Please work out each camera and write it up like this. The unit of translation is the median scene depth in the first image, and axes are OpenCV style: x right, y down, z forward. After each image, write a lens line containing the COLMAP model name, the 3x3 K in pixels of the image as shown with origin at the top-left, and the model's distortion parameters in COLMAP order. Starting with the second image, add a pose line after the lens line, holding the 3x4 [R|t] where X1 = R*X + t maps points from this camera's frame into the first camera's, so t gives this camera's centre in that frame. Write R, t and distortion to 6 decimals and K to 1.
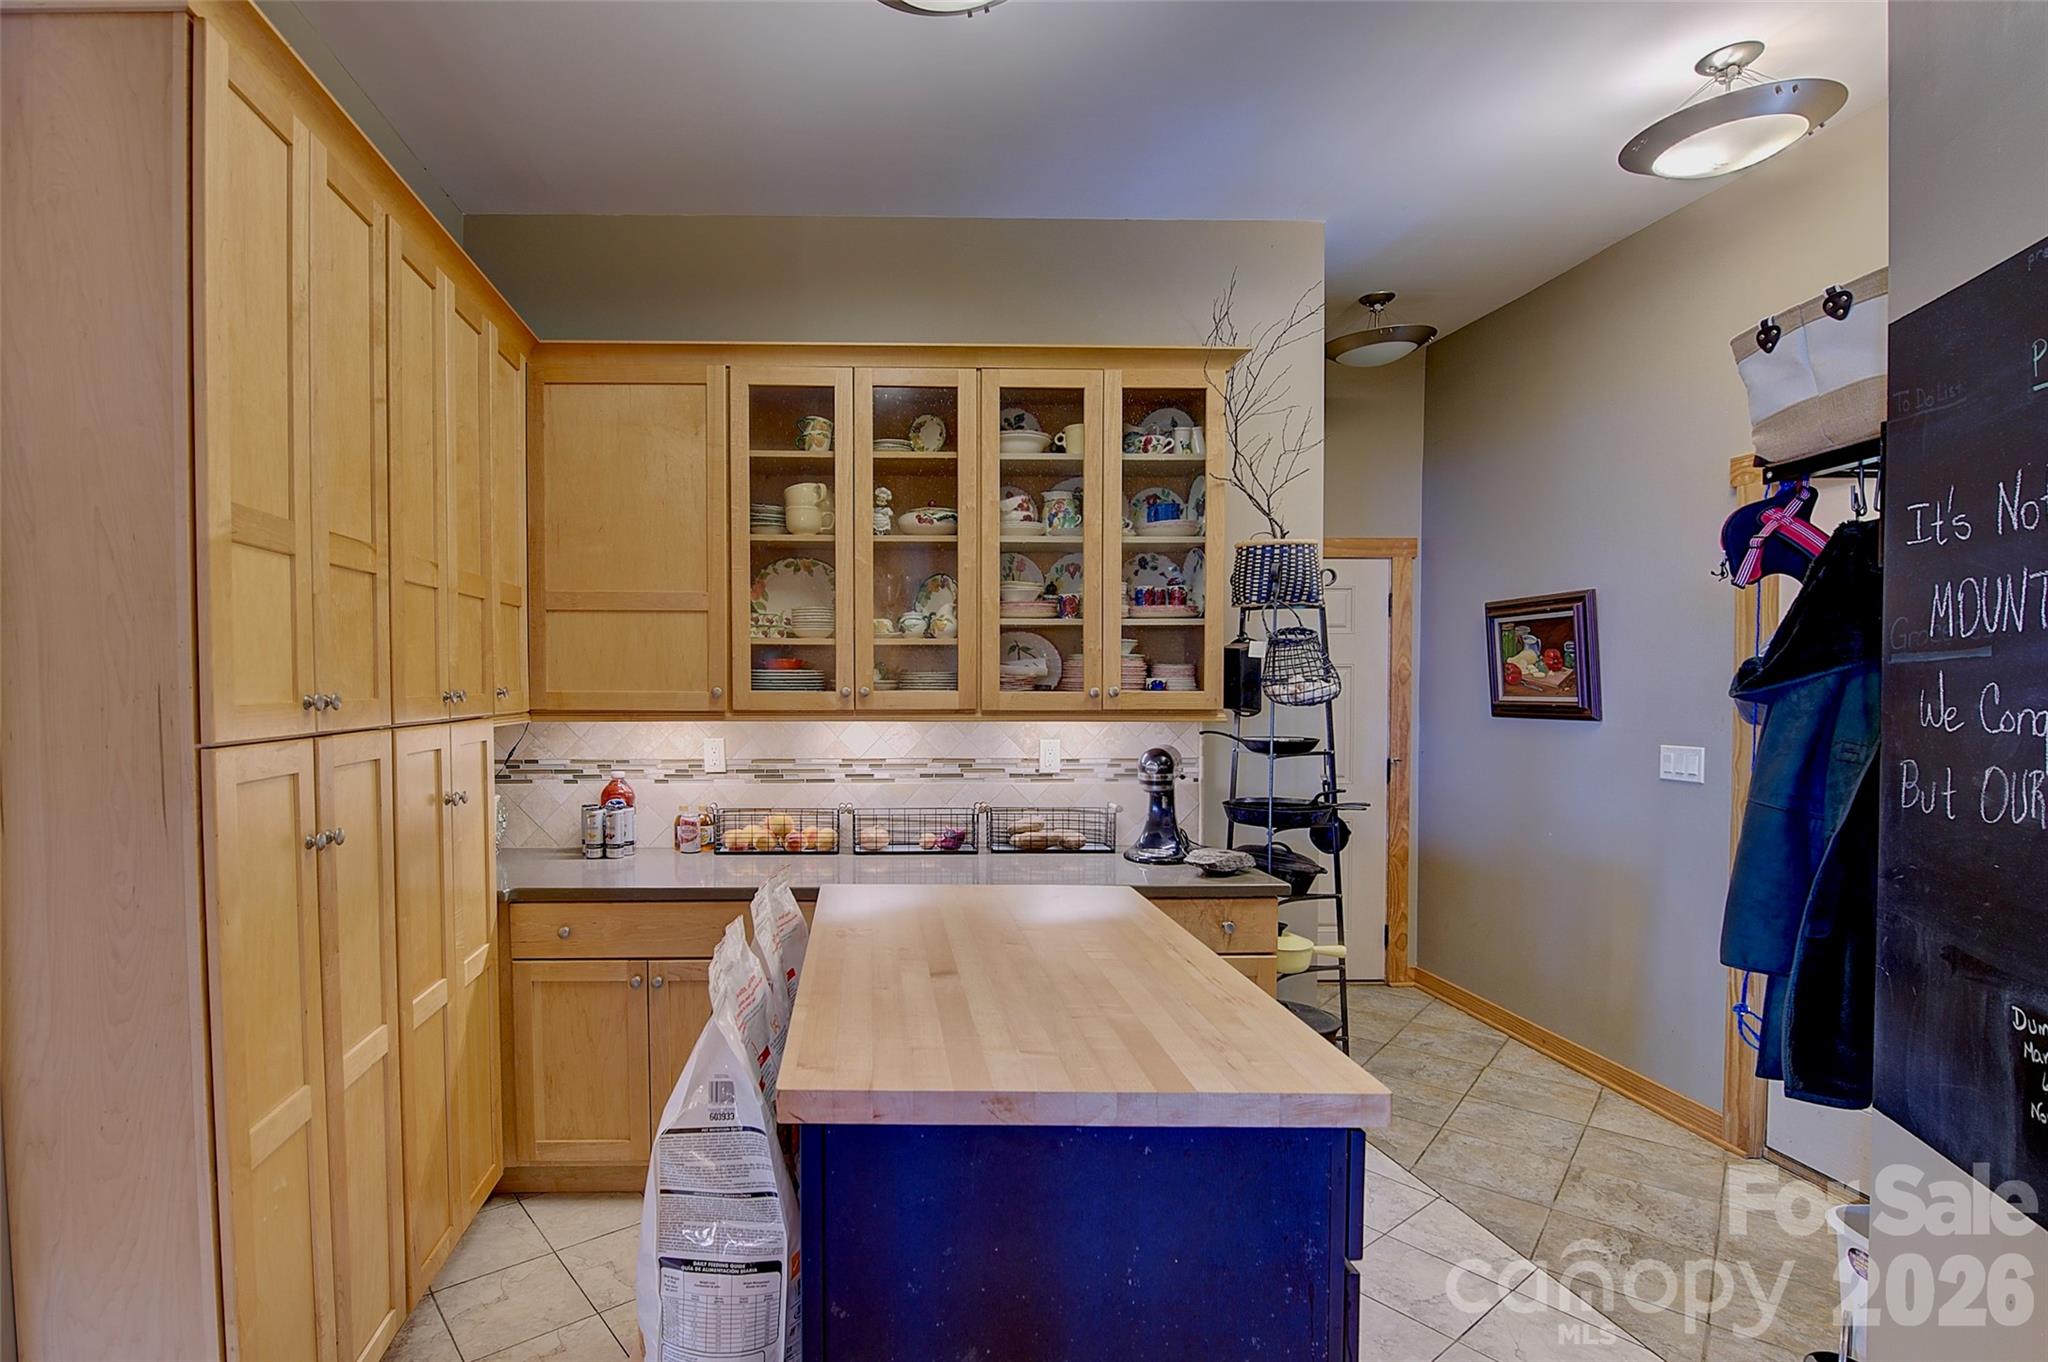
lens RADIAL K [[889.6, 0, 940.1], [0, 889.6, 689.0], [0, 0, 1]] dist [0.006139, 0.000026]
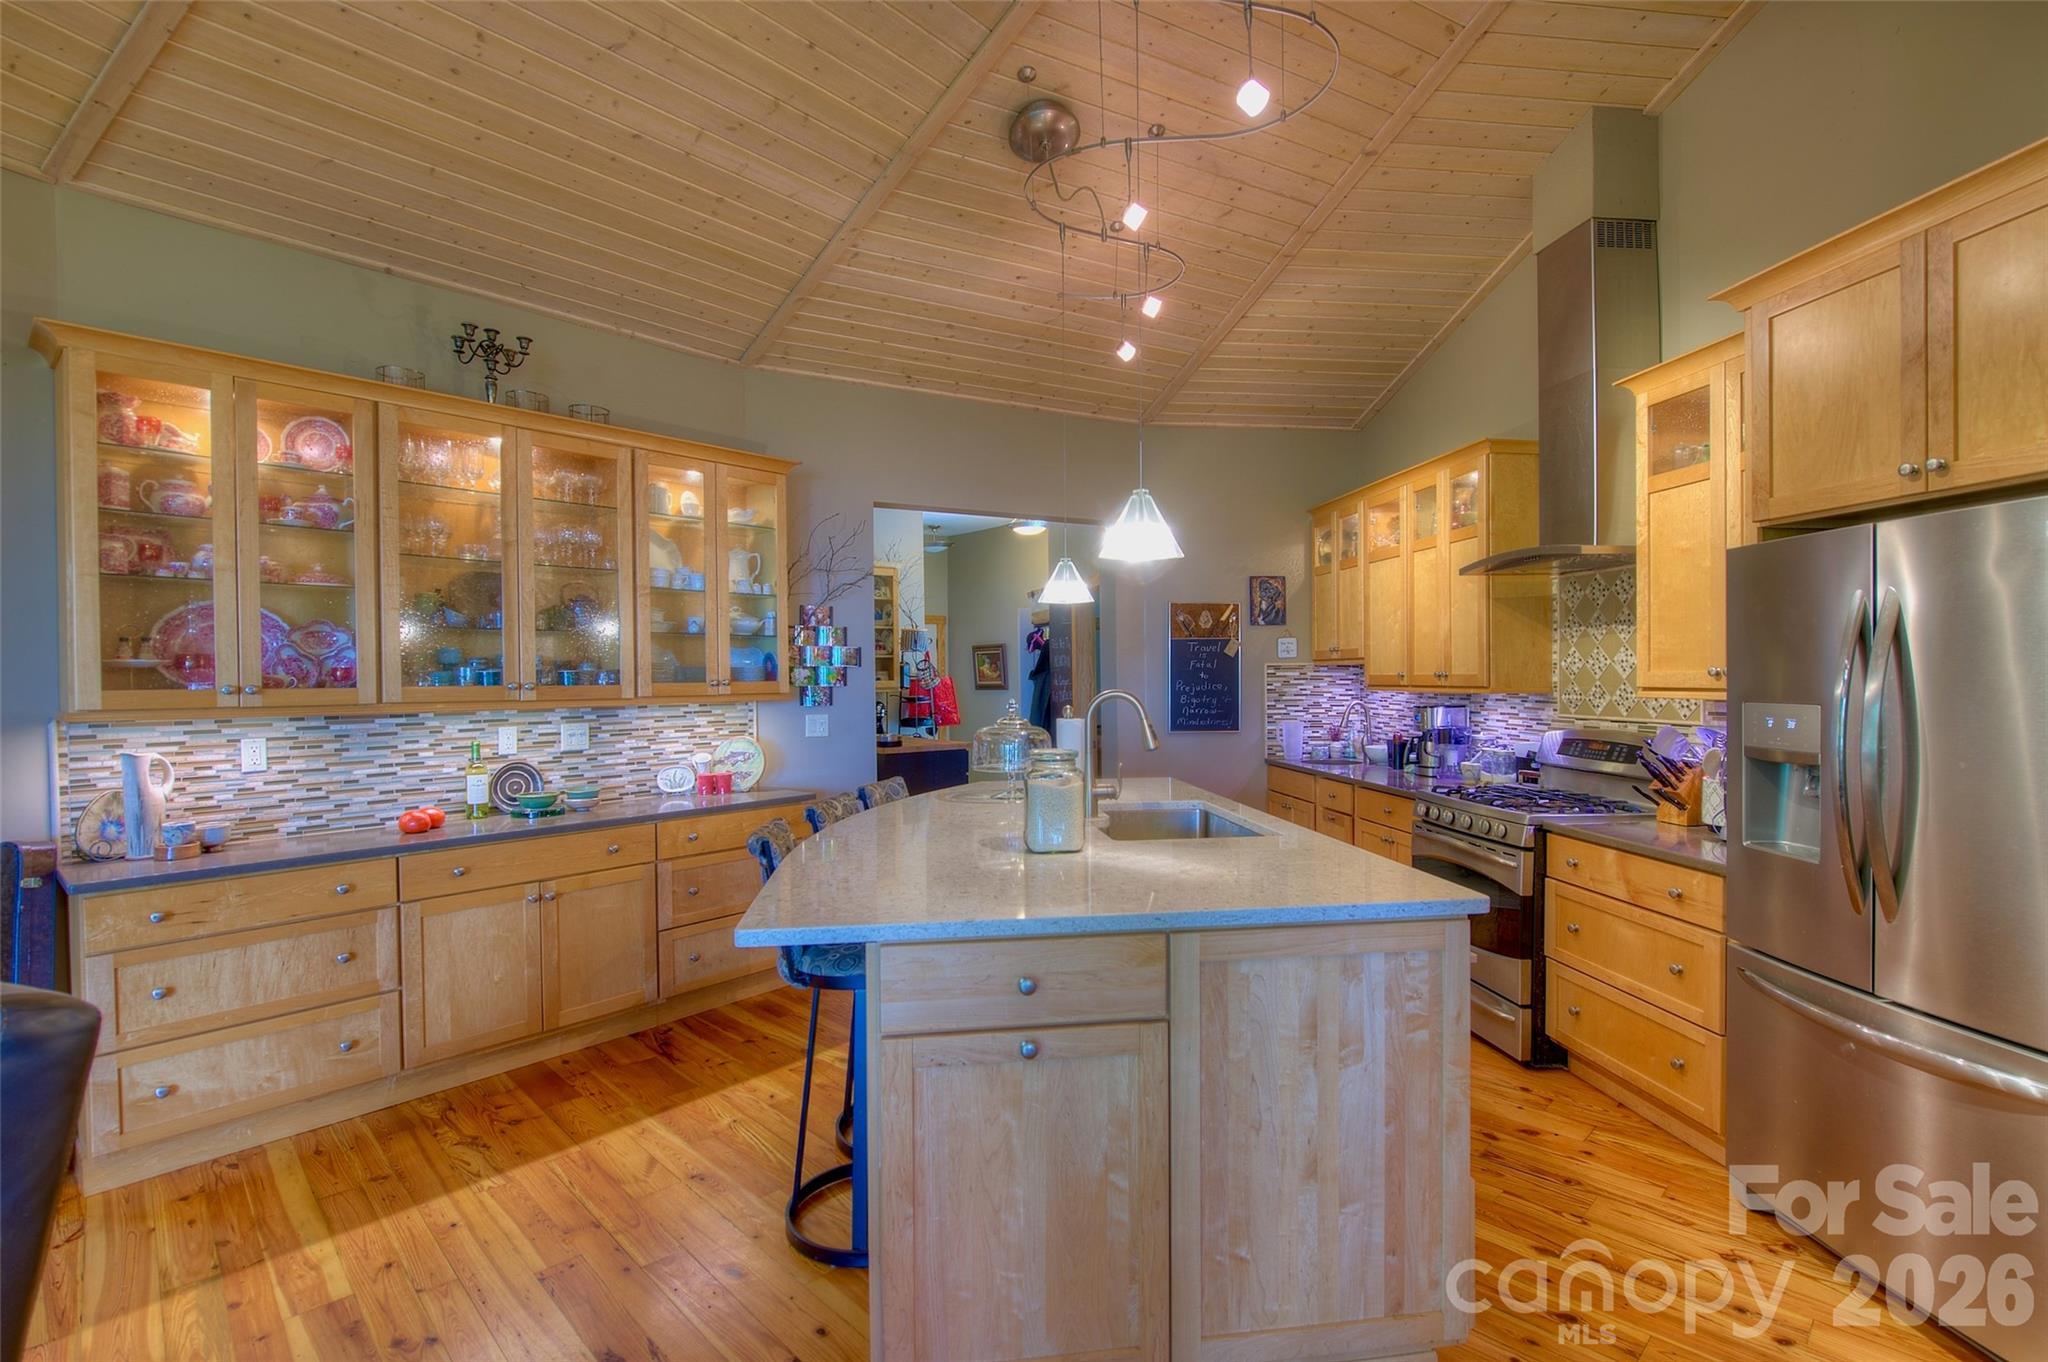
lens RADIAL K [[941.5, 0, 1032.9], [0, 941.5, 685.4], [0, 0, 1]] dist [0.002479, -0.002990]
pose [[0.800461, -0.016464, 0.599159, -1.159758], [0.020447, 0.999791, 0.000157, 0.027249], [-0.599037, 0.012126, 0.800630, -1.690271]]
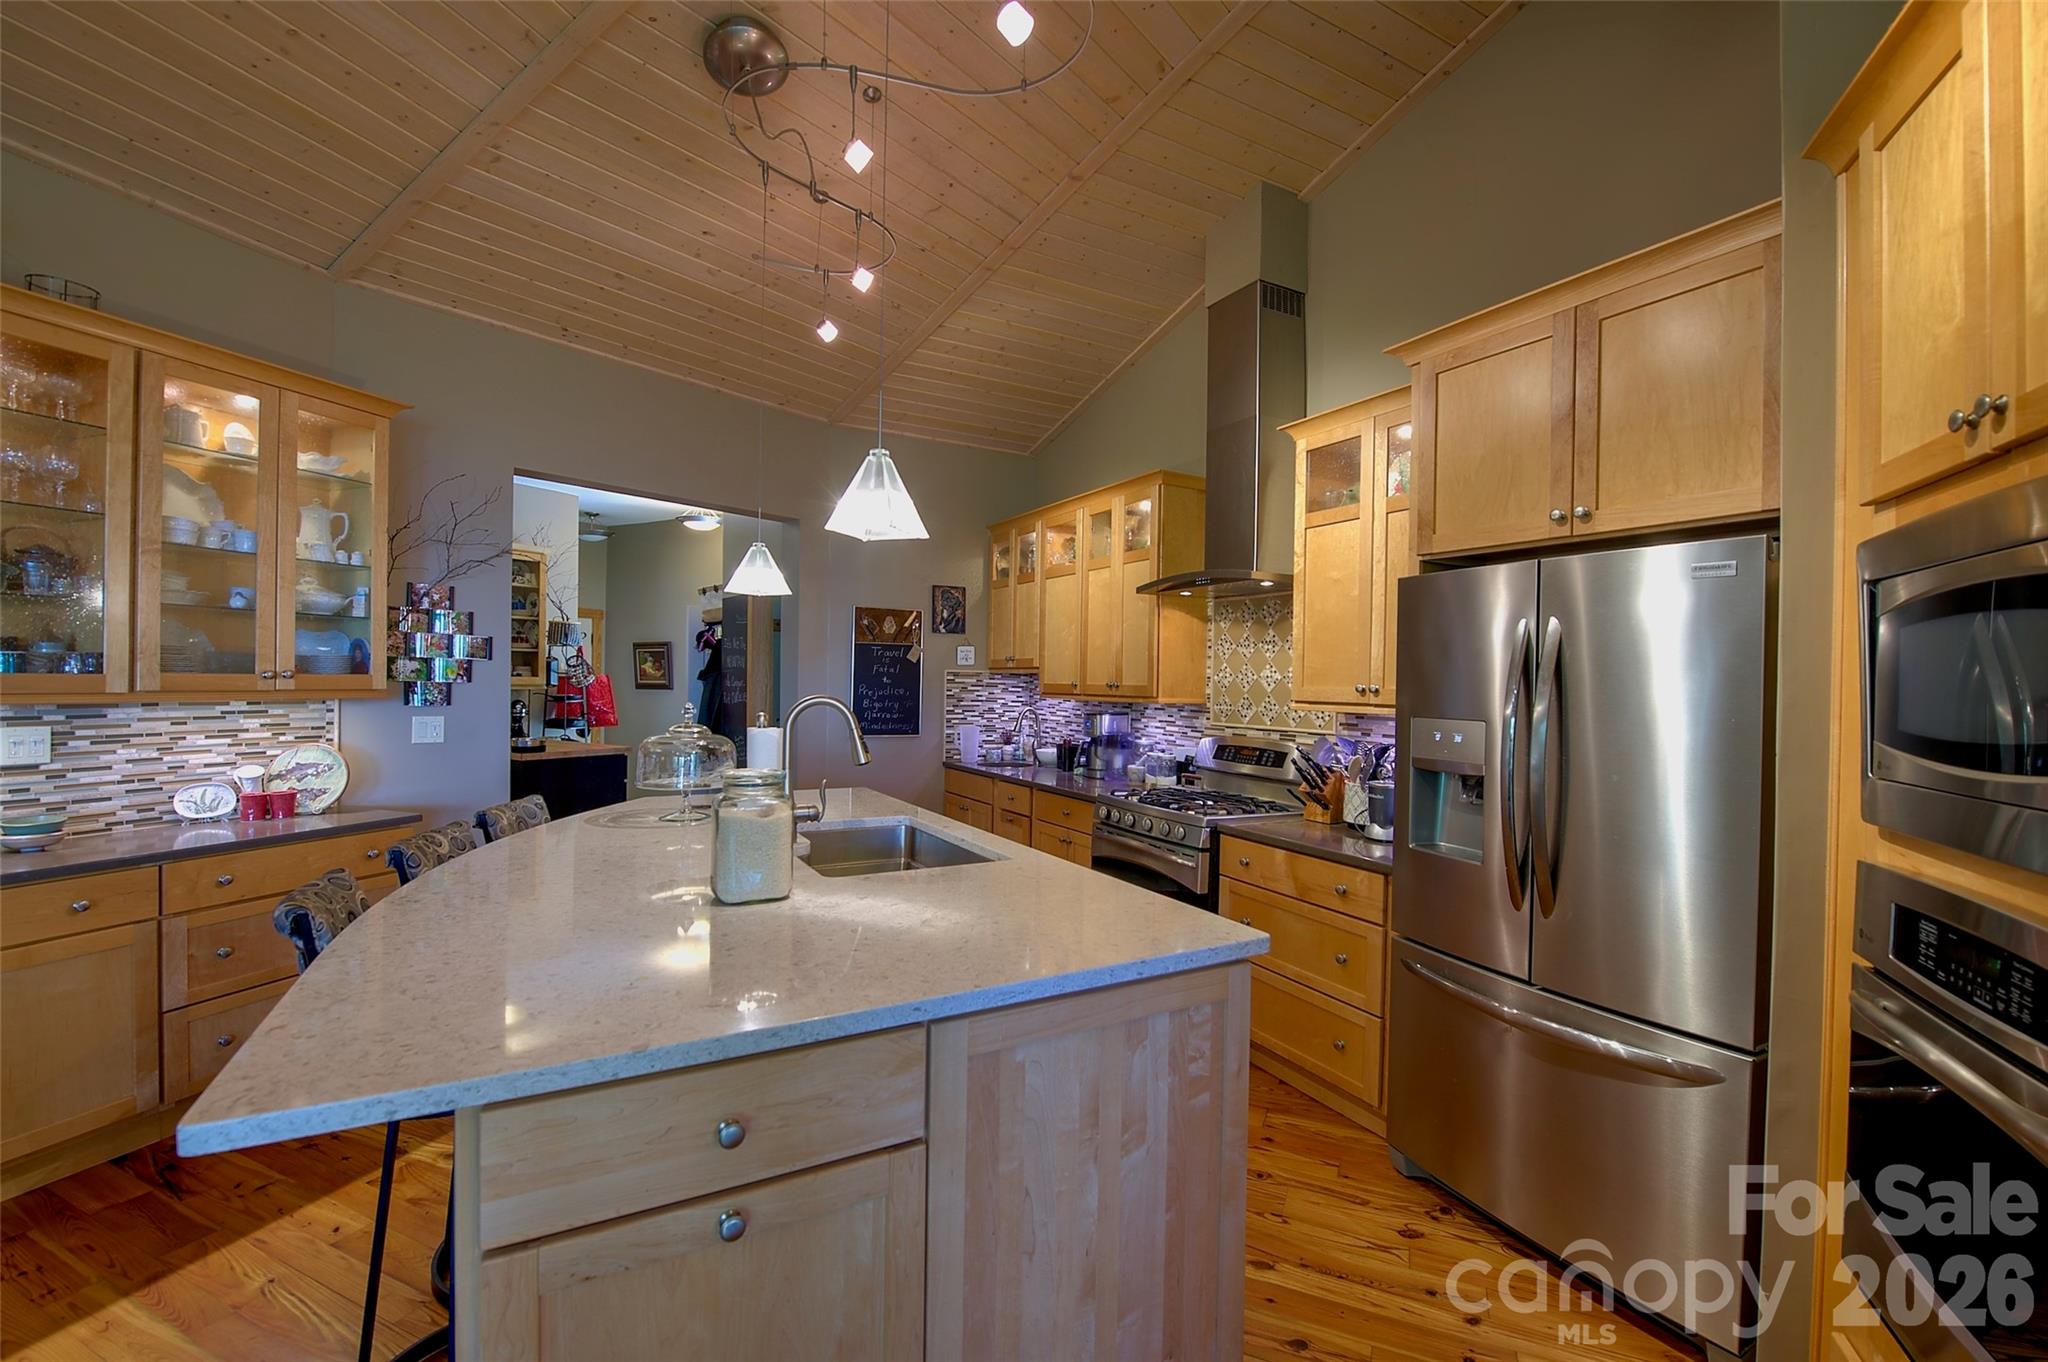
lens RADIAL K [[843.1, 0, 1028.9], [0, 843.1, 685.6], [0, 0, 1]] dist [-0.013790, -0.001733]
pose [[0.521832, 0.000657, 0.853048, -1.043308], [-0.001742, 0.999998, 0.000295, 0.024369], [-0.853047, -0.001640, 0.521832, -1.495764]]
